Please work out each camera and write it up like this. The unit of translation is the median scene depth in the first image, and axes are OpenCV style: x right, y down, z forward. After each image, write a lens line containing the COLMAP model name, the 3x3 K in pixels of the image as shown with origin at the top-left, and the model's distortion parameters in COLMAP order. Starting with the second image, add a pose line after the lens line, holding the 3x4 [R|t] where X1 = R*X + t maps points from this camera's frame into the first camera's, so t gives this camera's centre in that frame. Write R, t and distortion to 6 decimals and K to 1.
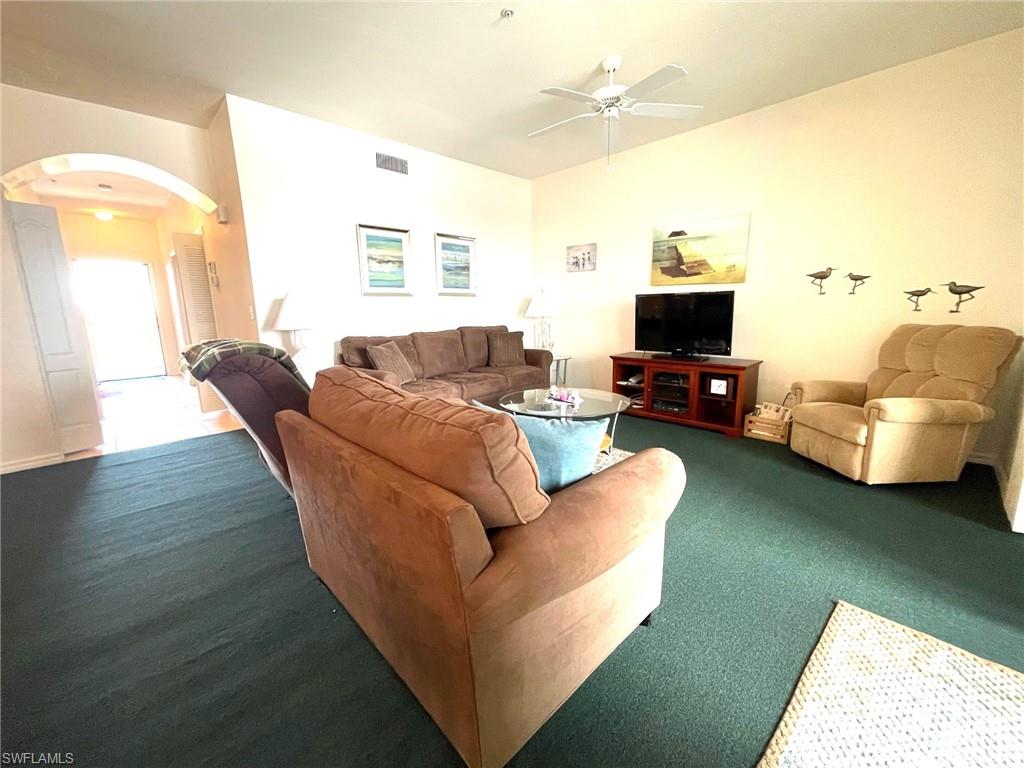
lens RADIAL K [[415.3, 0, 508.7], [0, 415.3, 384.9], [0, 0, 1]] dist [-0.000934, 0.000203]
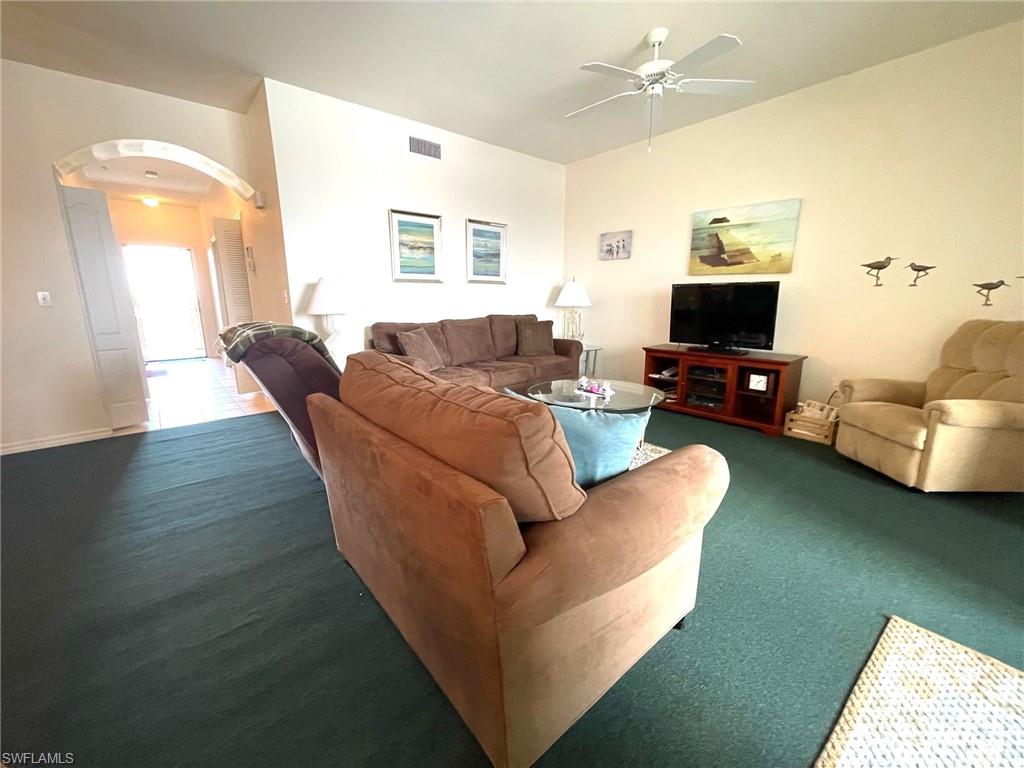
lens RADIAL K [[415.3, 0, 508.7], [0, 415.3, 384.9], [0, 0, 1]] dist [-0.000934, 0.000203]
pose [[0.997741, 0.027552, -0.061262, -0.011015], [-0.026072, 0.999352, 0.024829, 0.002499], [0.061907, -0.023176, 0.997813, 0.022038]]
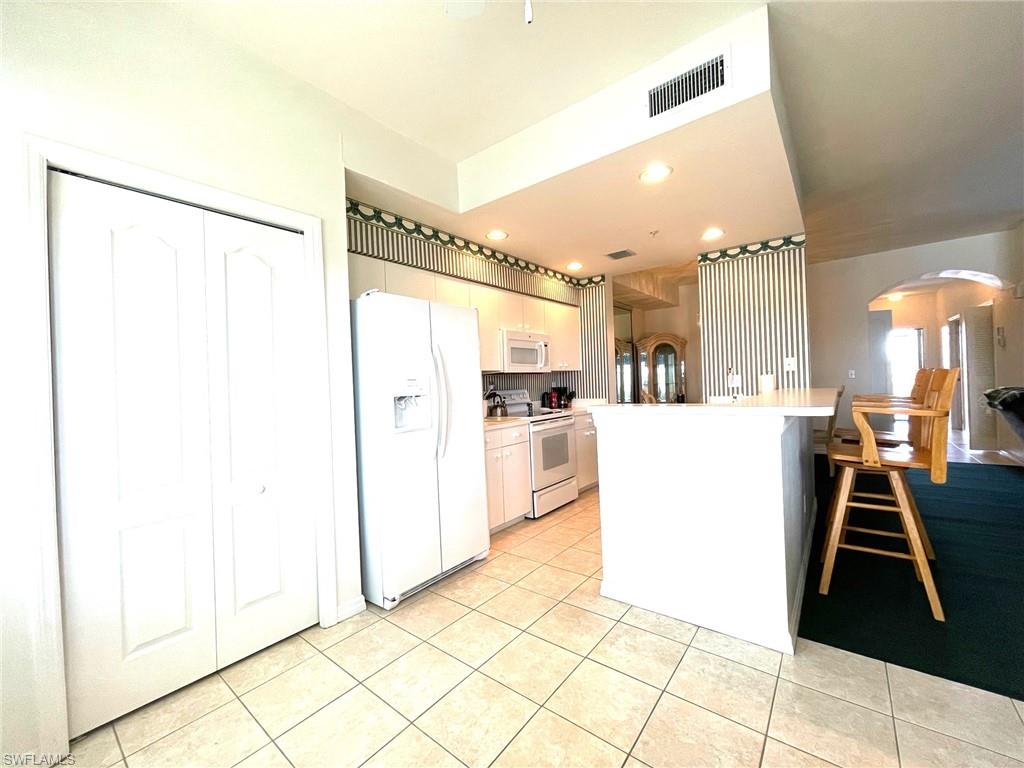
lens RADIAL K [[415.3, 0, 508.7], [0, 415.3, 384.9], [0, 0, 1]] dist [-0.000934, 0.000203]
pose [[0.125820, 0.025296, -0.991731, 0.599894], [-0.149958, 0.988673, 0.006193, 0.153979], [0.980654, 0.147939, 0.128188, -1.043339]]
